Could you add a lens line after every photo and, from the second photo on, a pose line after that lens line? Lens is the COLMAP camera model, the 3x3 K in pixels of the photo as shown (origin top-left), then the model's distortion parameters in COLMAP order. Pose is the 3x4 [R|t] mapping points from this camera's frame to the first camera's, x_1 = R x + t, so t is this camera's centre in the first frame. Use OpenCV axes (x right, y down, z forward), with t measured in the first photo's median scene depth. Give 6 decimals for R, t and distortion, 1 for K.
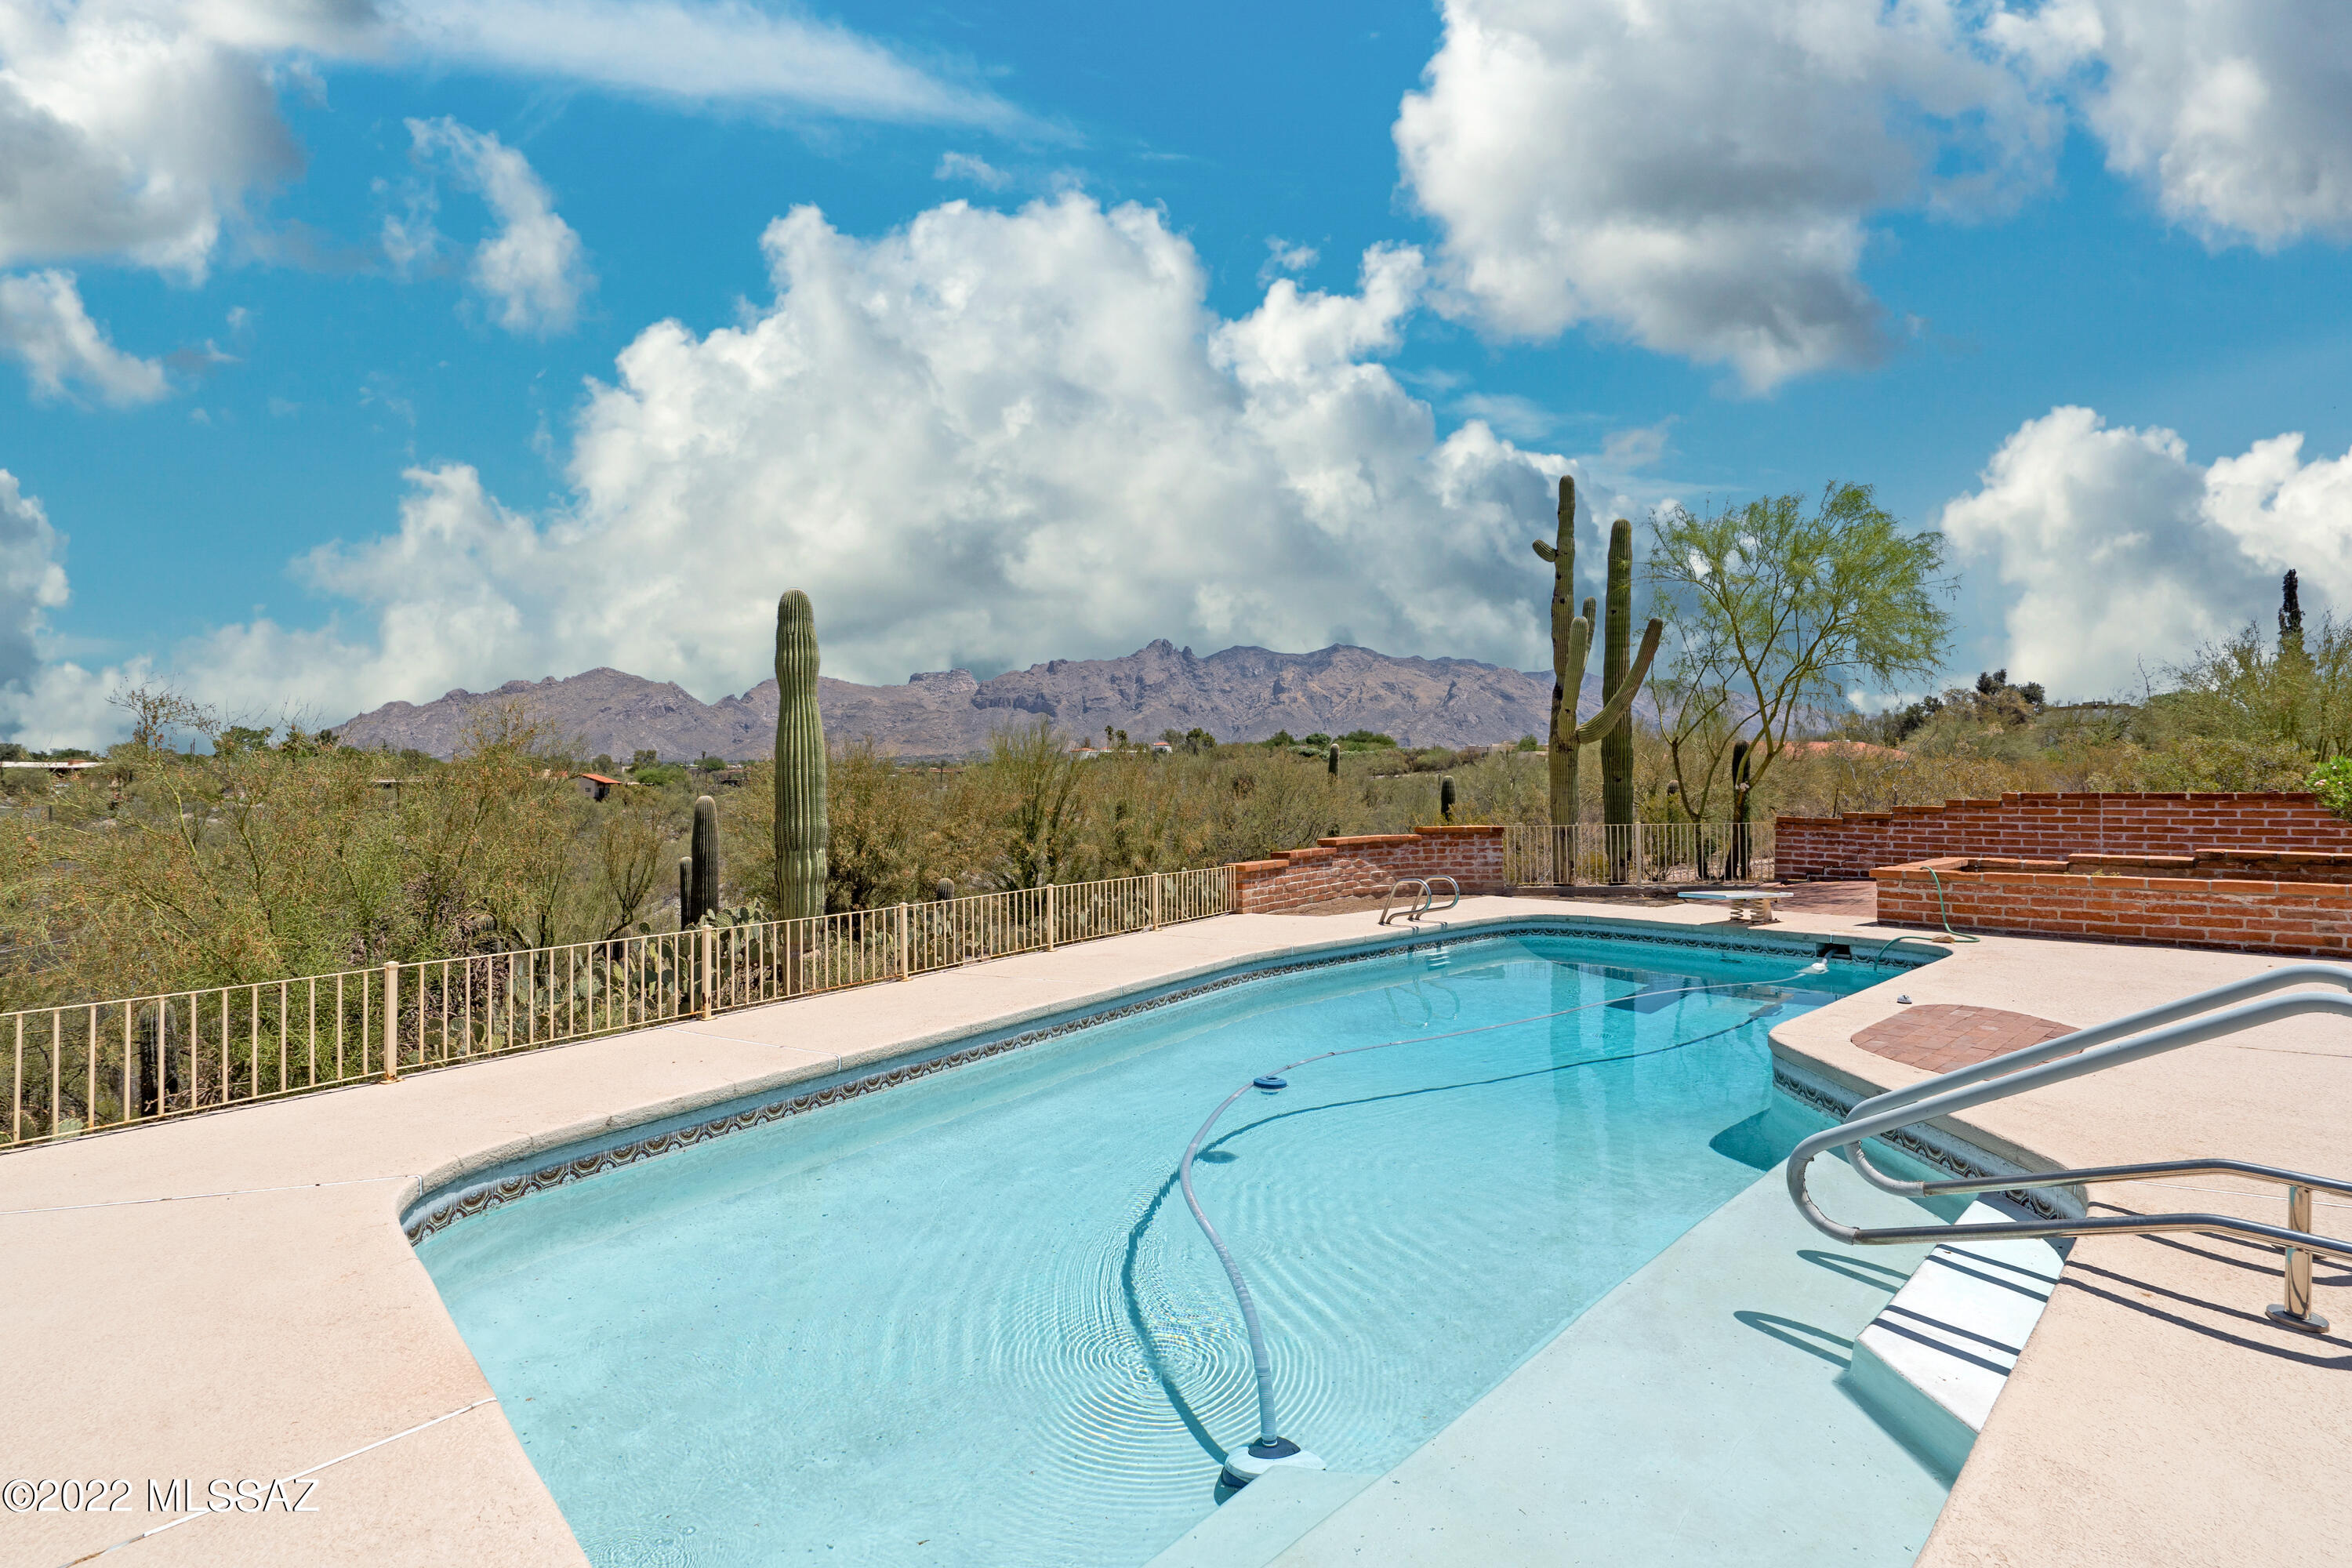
lens RADIAL K [[1081.9, 0, 1172.1], [0, 1081.9, 783.2], [0, 0, 1]] dist [0.000510, 0.000049]
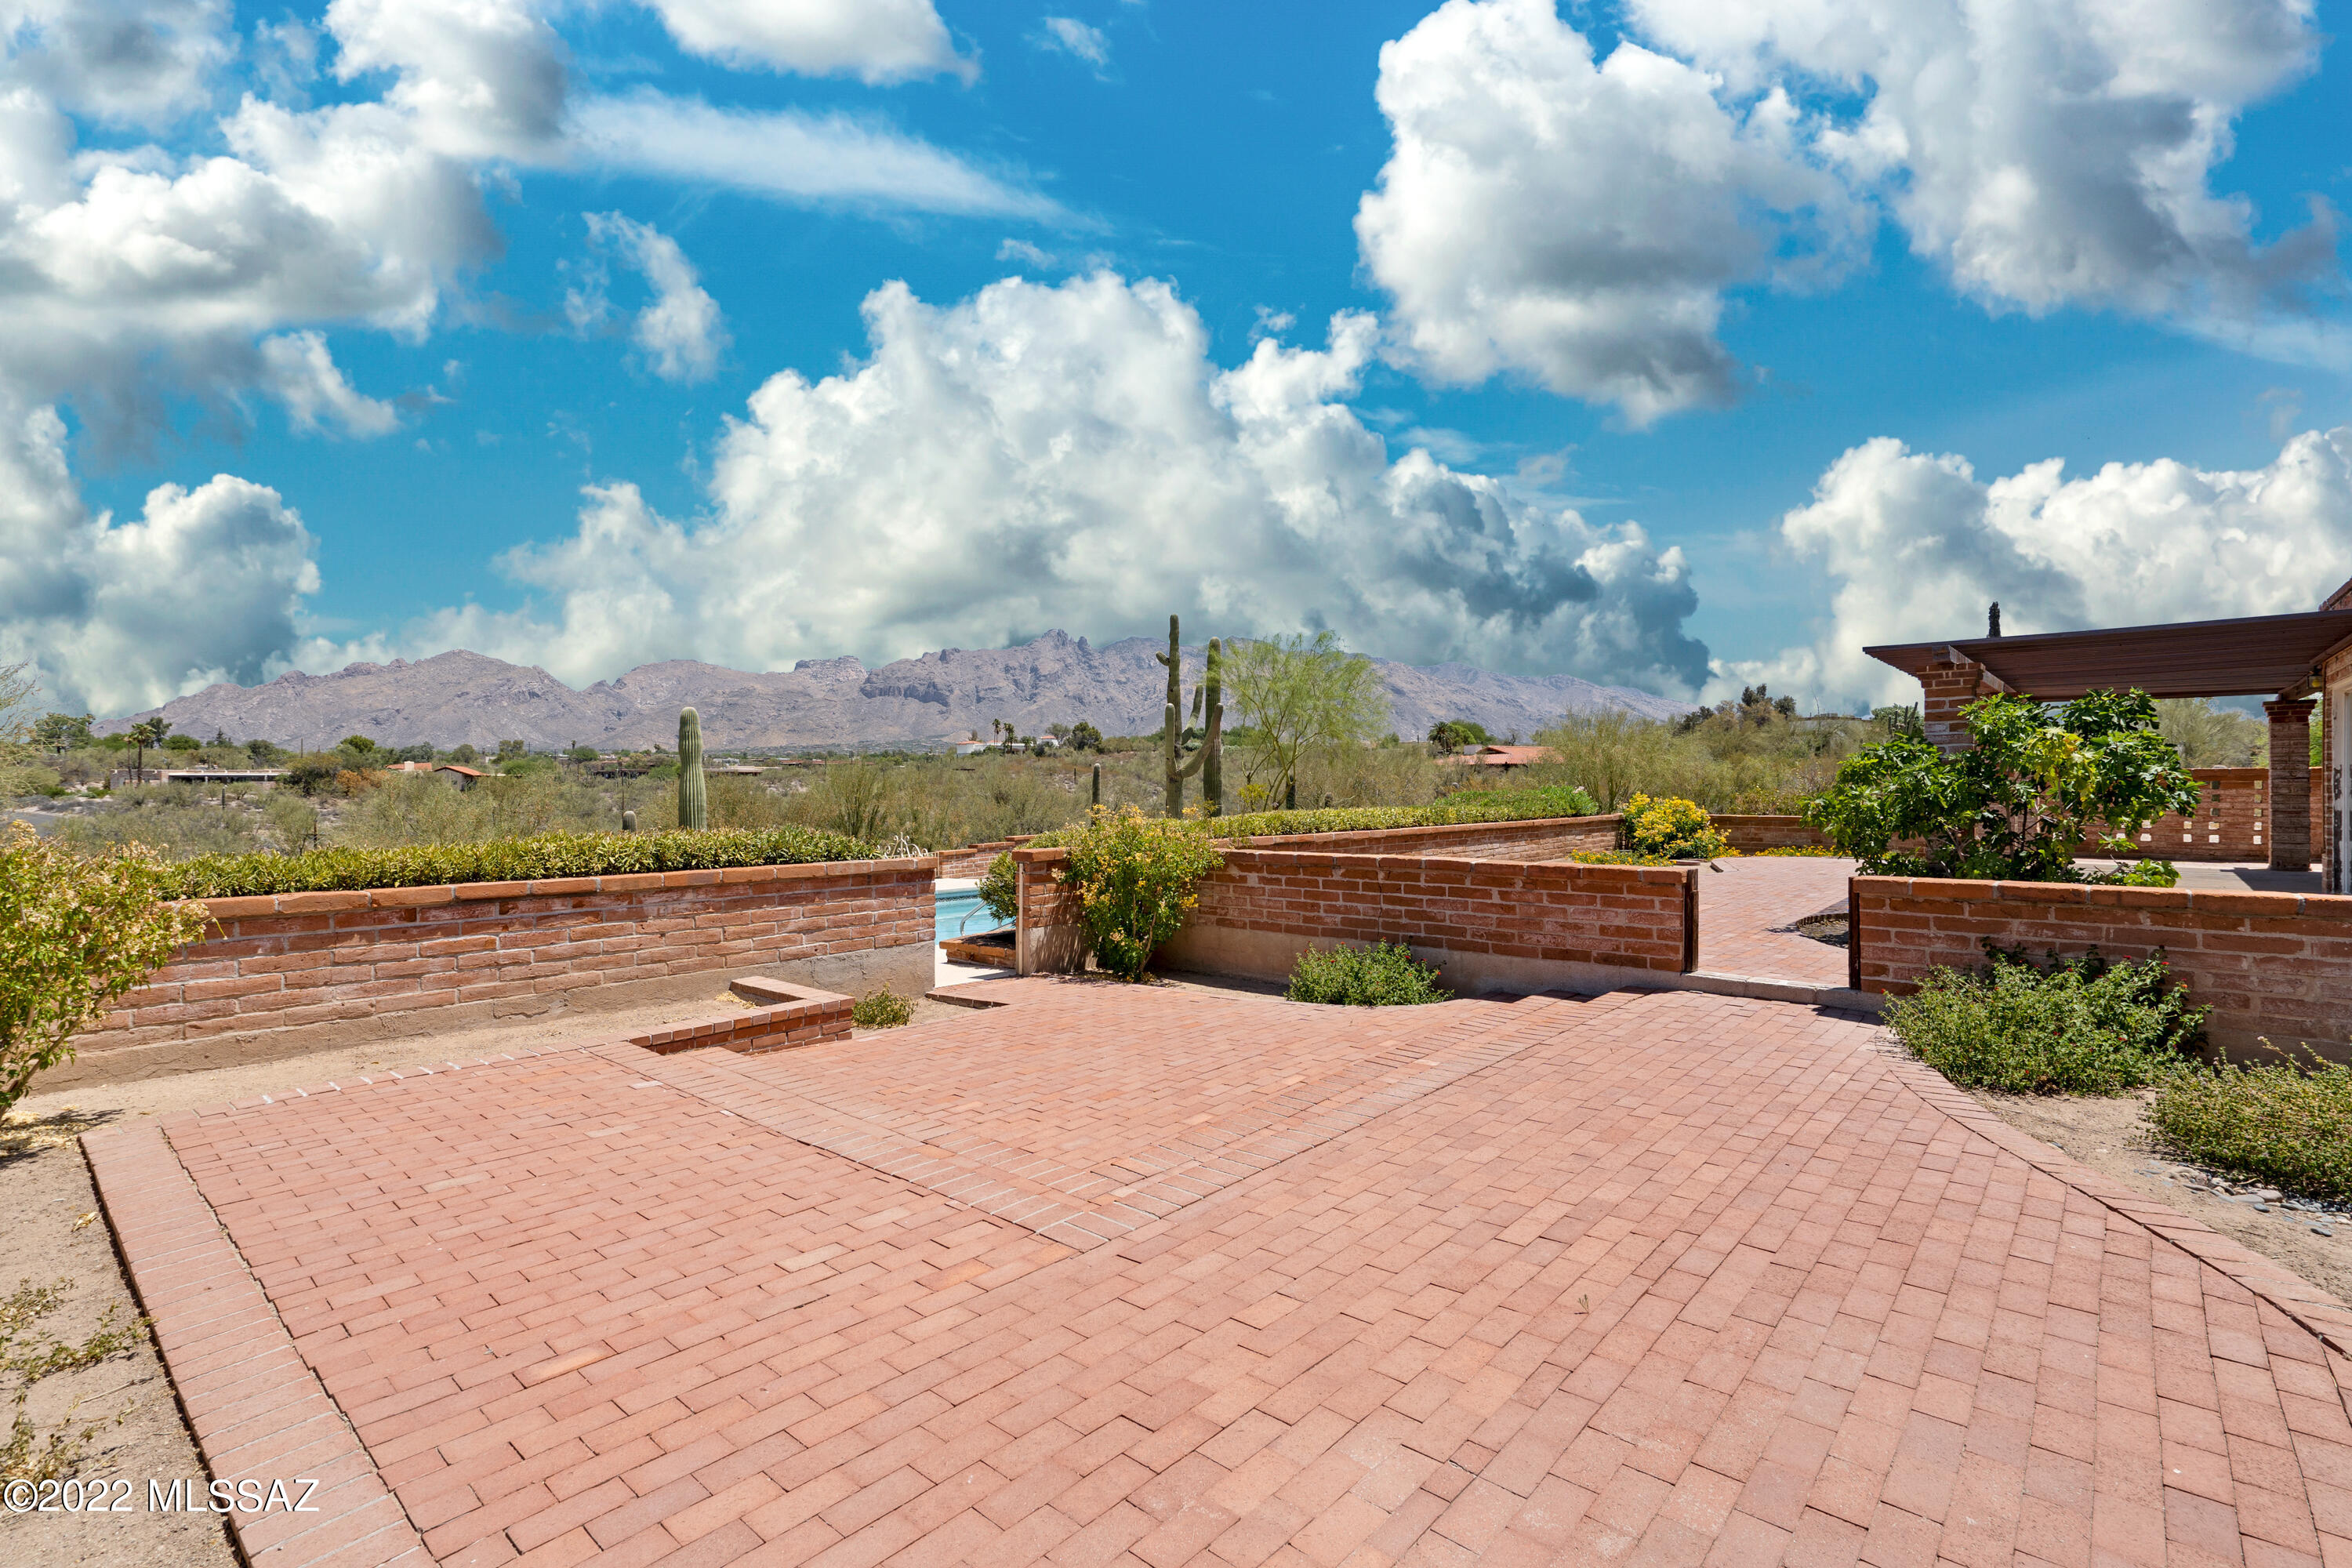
lens RADIAL K [[1083.9, 0, 1175.2], [0, 1083.9, 782.0], [0, 0, 1]] dist [0.000582, 0.000029]
pose [[1.000000, -0.000021, 0.000121, -0.007482], [0.000021, 1.000000, 0.000353, 0.059387], [-0.000121, -0.000353, 1.000000, -0.283802]]
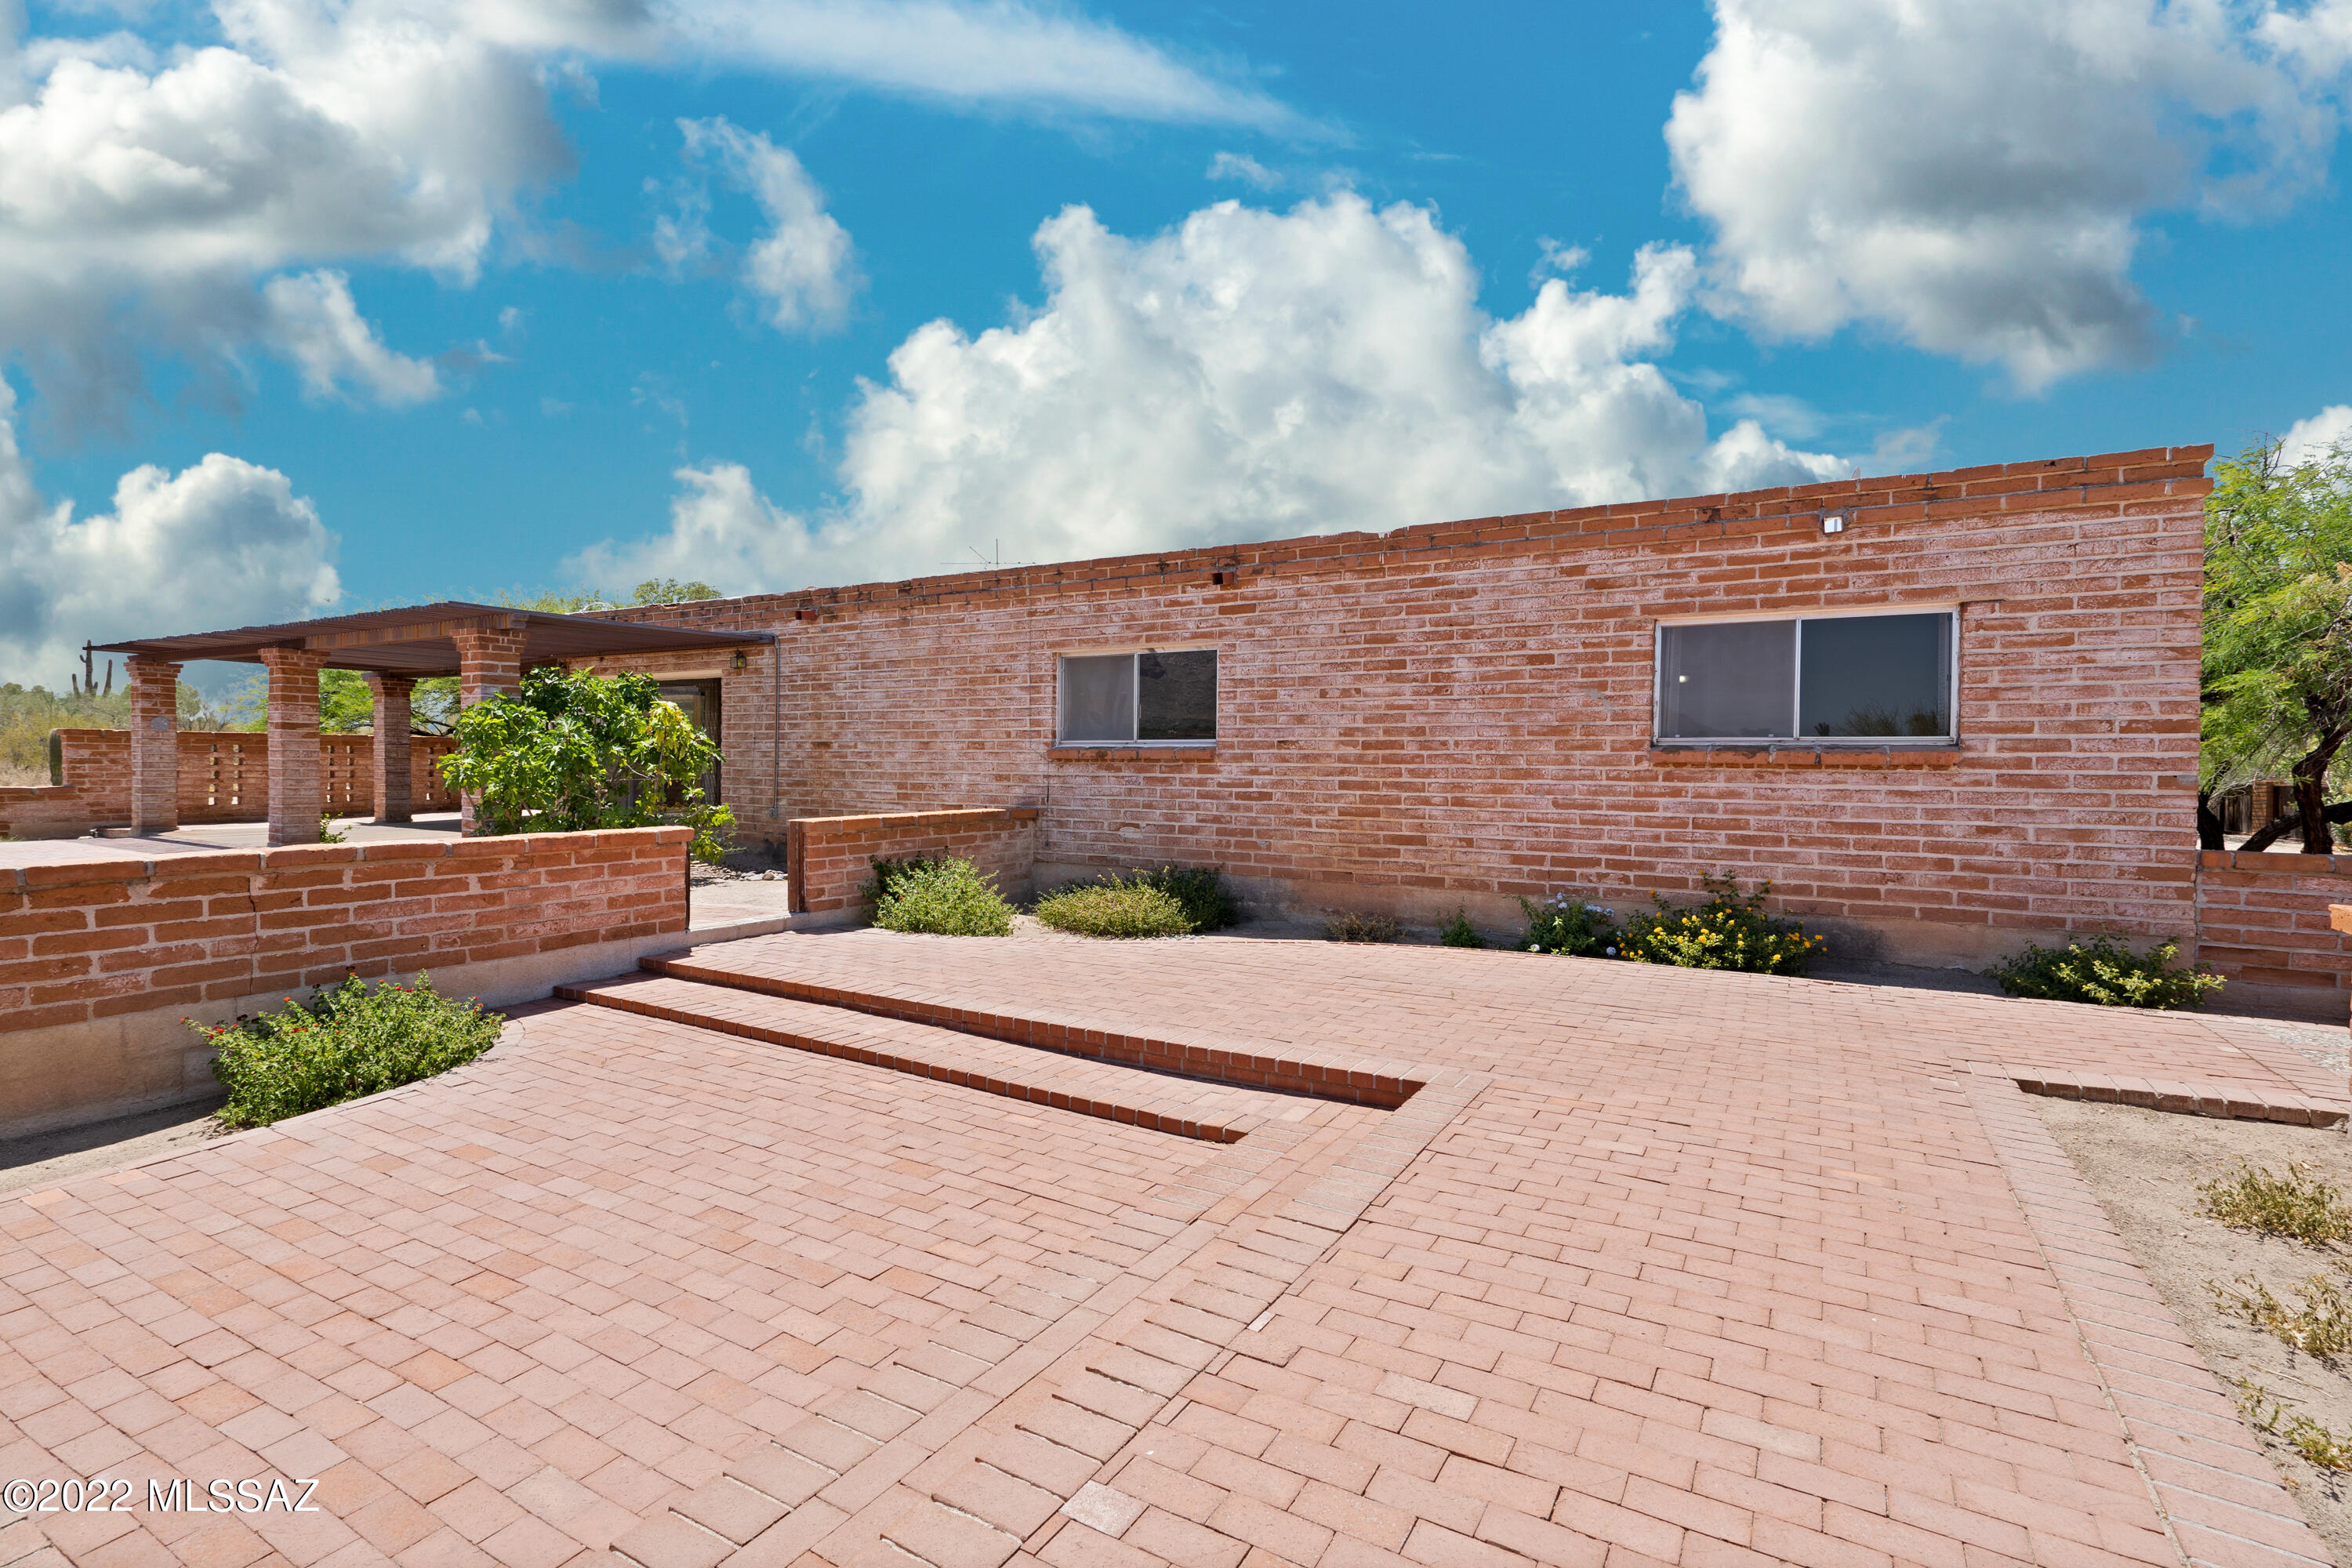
lens RADIAL K [[1083.9, 0, 1176.3], [0, 1083.9, 787.5], [0, 0, 1]] dist [0.000582, 0.000029]
pose [[1.000000, -0.000033, 0.000352, -0.247532], [0.000033, 1.000000, 0.000317, 0.003714], [-0.000352, -0.000317, 1.000000, -0.002220]]
